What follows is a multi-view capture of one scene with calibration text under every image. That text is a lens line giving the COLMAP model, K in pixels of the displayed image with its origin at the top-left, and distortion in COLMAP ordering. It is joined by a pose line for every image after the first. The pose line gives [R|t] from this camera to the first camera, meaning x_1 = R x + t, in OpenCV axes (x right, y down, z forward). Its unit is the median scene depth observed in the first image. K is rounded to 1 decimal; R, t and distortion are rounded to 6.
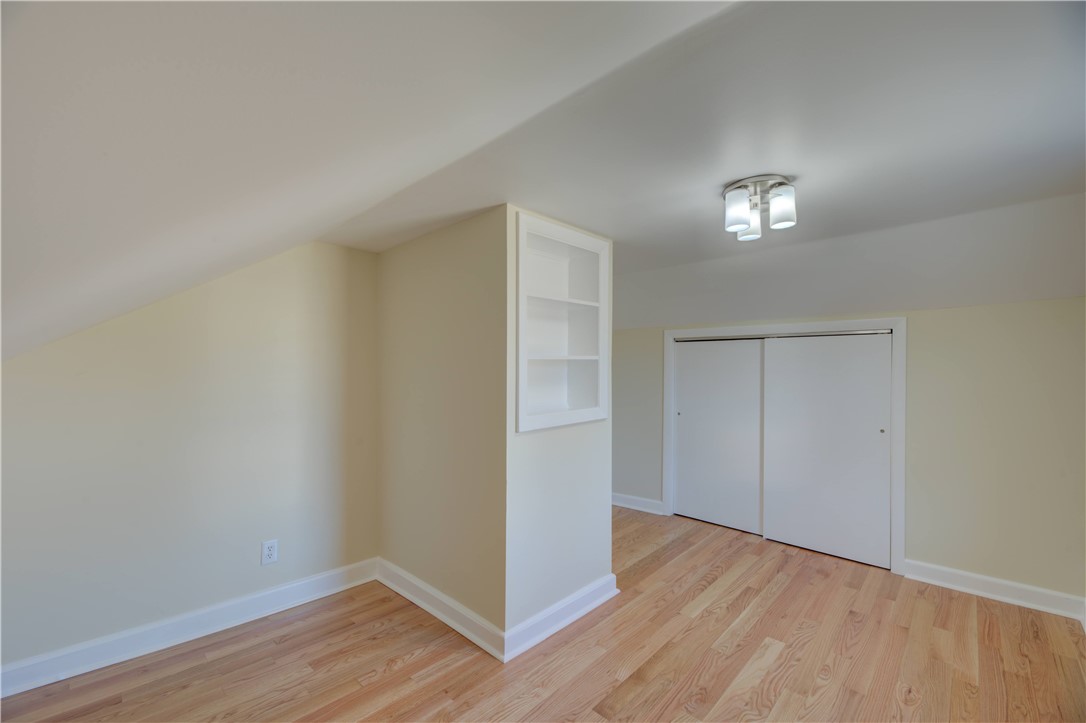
lens RADIAL K [[429.3, 0, 541.3], [0, 429.3, 366.6], [0, 0, 1]] dist [-0.002843, -0.000791]
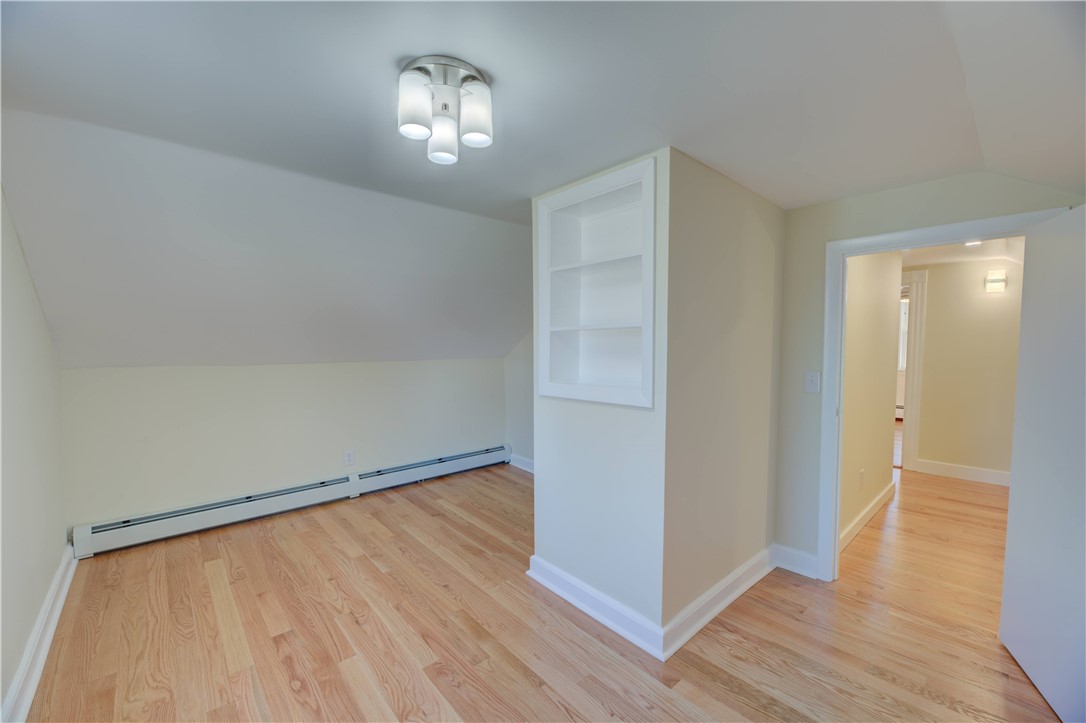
lens RADIAL K [[429.3, 0, 540.8], [0, 429.3, 363.3], [0, 0, 1]] dist [-0.002843, -0.000791]
pose [[-0.064887, 0.042537, -0.996986, 0.976483], [0.007376, 0.999084, 0.042147, 0.018652], [0.997865, -0.004619, -0.065141, 0.963983]]
